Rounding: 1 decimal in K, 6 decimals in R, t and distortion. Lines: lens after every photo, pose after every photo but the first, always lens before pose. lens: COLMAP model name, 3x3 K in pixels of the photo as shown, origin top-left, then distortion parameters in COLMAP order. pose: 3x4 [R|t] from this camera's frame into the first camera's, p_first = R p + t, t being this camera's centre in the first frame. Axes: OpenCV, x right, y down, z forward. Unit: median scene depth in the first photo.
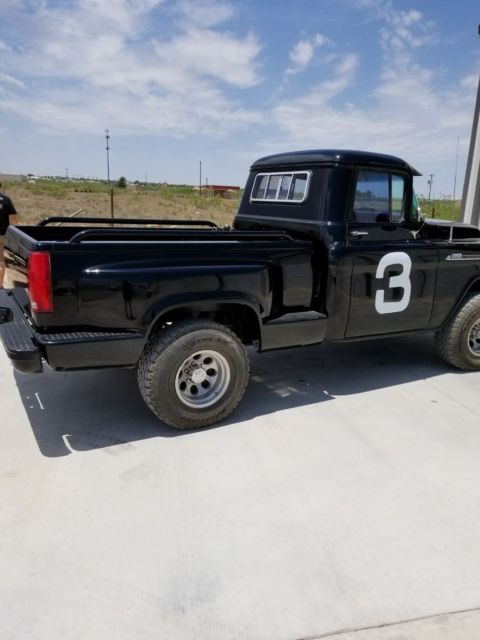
lens RADIAL K [[507.2, 0, 240.0], [0, 507.2, 320.0], [0, 0, 1]] dist [0.037397, -0.001973]
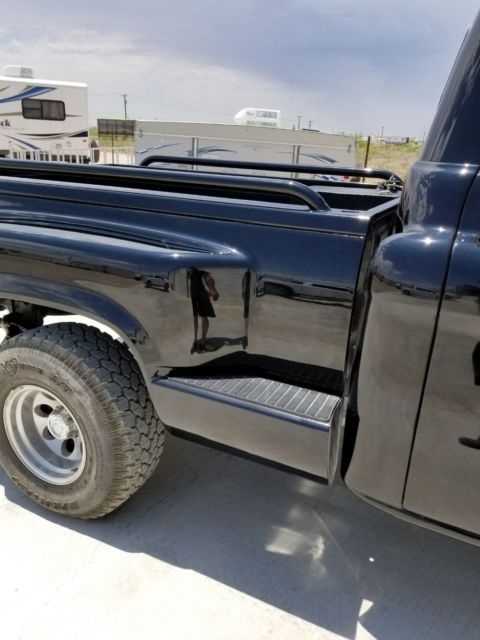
lens RADIAL K [[525.7, 0, 215.5], [0, 525.7, 317.6], [0, 0, 1]] dist [-0.001748, -0.004933]
pose [[0.556586, 0.271399, -0.785210, 0.370157], [-0.209626, 0.960433, 0.183372, -0.124819], [0.803909, 0.062538, 0.591456, 0.665655]]
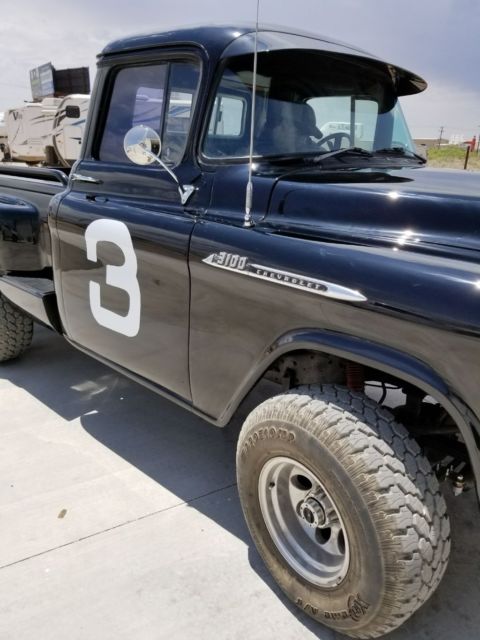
lens RADIAL K [[516.7, 0, 240.0], [0, 516.7, 320.0], [0, 0, 1]] dist [-0.041316, -0.000648]
pose [[0.315801, 0.297365, -0.901024, 0.832198], [-0.231676, 0.945044, 0.230692, -0.183966], [0.920107, 0.135893, 0.367338, 0.929698]]
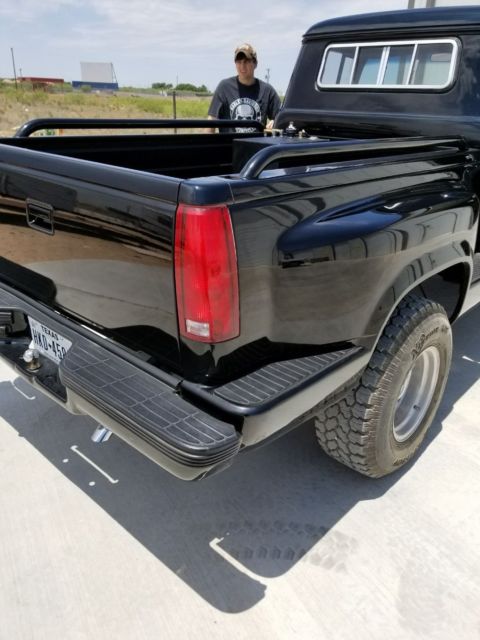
lens RADIAL K [[505.8, 0, 241.6], [0, 505.8, 301.3], [0, 0, 1]] dist [0.001189, -0.006270]
pose [[0.943844, -0.126435, 0.305242, -0.365206], [0.077903, 0.982996, 0.166283, -0.089779], [-0.321076, -0.133166, 0.937644, 0.430249]]
